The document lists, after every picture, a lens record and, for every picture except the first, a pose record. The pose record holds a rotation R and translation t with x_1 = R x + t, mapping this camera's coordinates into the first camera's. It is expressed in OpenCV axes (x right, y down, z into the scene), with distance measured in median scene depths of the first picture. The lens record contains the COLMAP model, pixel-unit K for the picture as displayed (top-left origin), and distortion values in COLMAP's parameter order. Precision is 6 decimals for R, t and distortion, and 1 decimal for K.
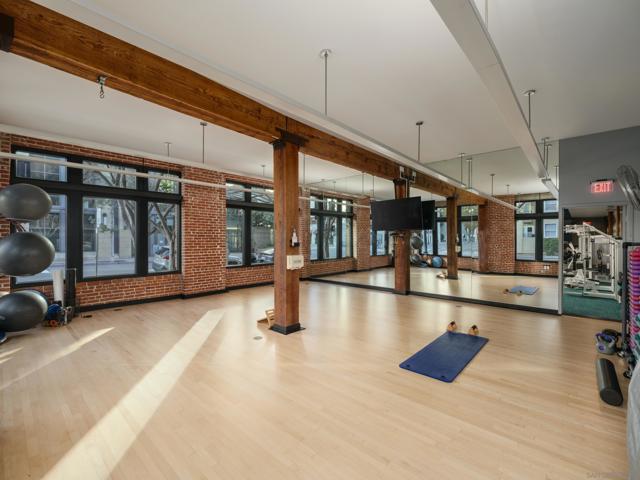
lens RADIAL K [[293.1, 0, 320.0], [0, 293.1, 240.0], [0, 0, 1]] dist [0.001633, 0.000200]
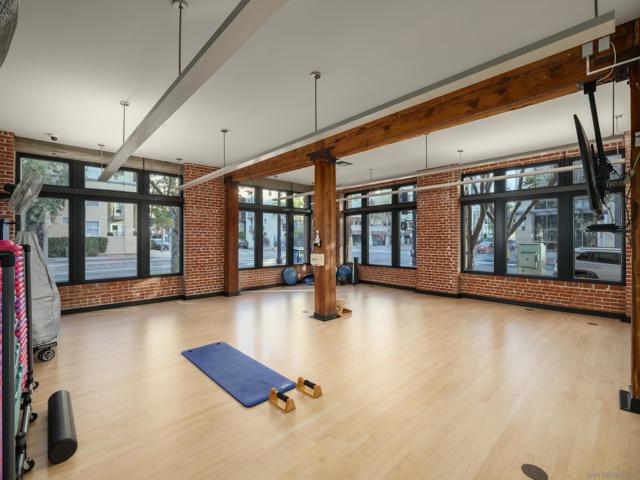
lens RADIAL K [[293.1, 0, 320.0], [0, 293.1, 240.0], [0, 0, 1]] dist [0.001633, 0.000200]
pose [[-0.039205, -0.008253, -0.999197, 0.699737], [-0.002437, 0.999964, -0.008163, 0.006345], [0.999228, 0.002115, -0.039223, 0.686346]]
